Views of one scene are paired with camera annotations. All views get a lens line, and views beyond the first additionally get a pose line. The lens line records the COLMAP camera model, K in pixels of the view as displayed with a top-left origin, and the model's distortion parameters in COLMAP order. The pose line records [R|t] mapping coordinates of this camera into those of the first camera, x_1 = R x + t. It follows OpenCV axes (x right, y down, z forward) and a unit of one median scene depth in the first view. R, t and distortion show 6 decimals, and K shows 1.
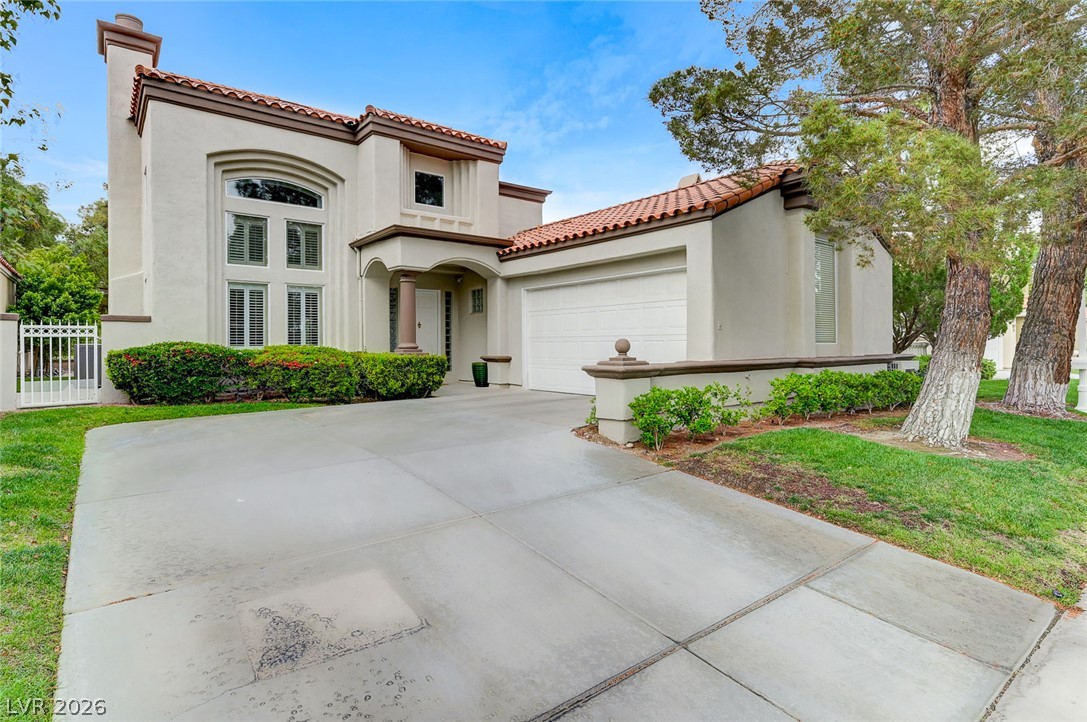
lens RADIAL K [[566.2, 0, 543.6], [0, 566.2, 354.8], [0, 0, 1]] dist [-0.023317, -0.000483]
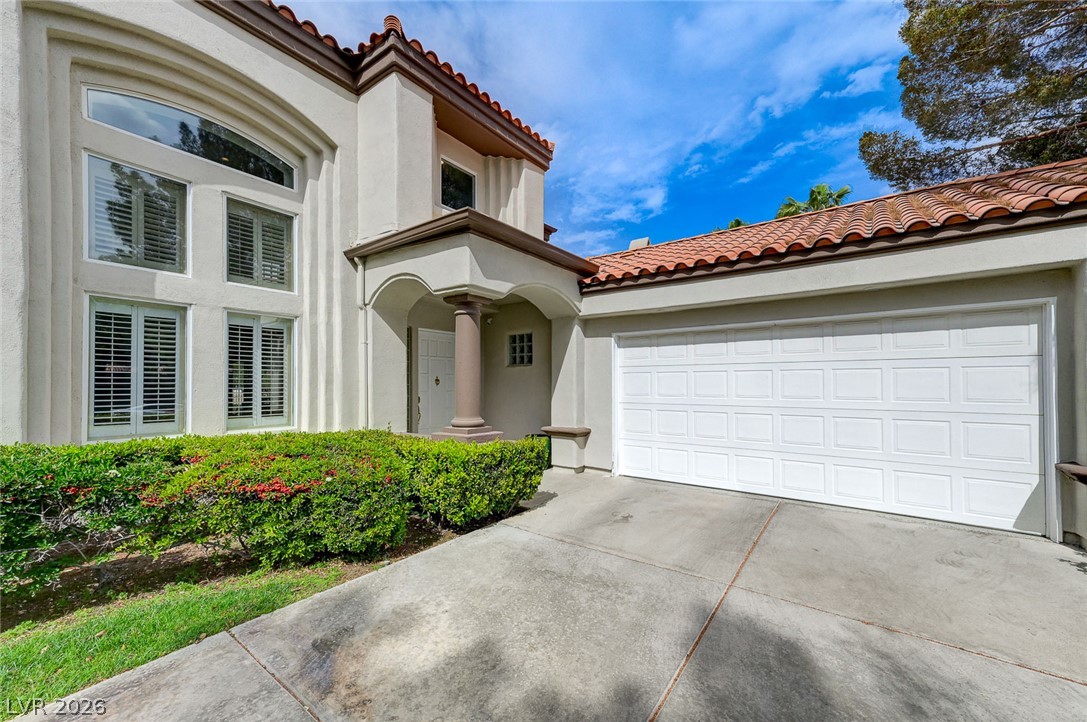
lens RADIAL K [[431.0, 0, 539.5], [0, 431.0, 383.1], [0, 0, 1]] dist [0.019439, 0.002248]
pose [[0.967037, 0.007610, 0.254522, -0.260983], [-0.001368, 0.999694, -0.024692, -0.041478], [-0.254632, 0.023529, 0.966752, 0.495055]]
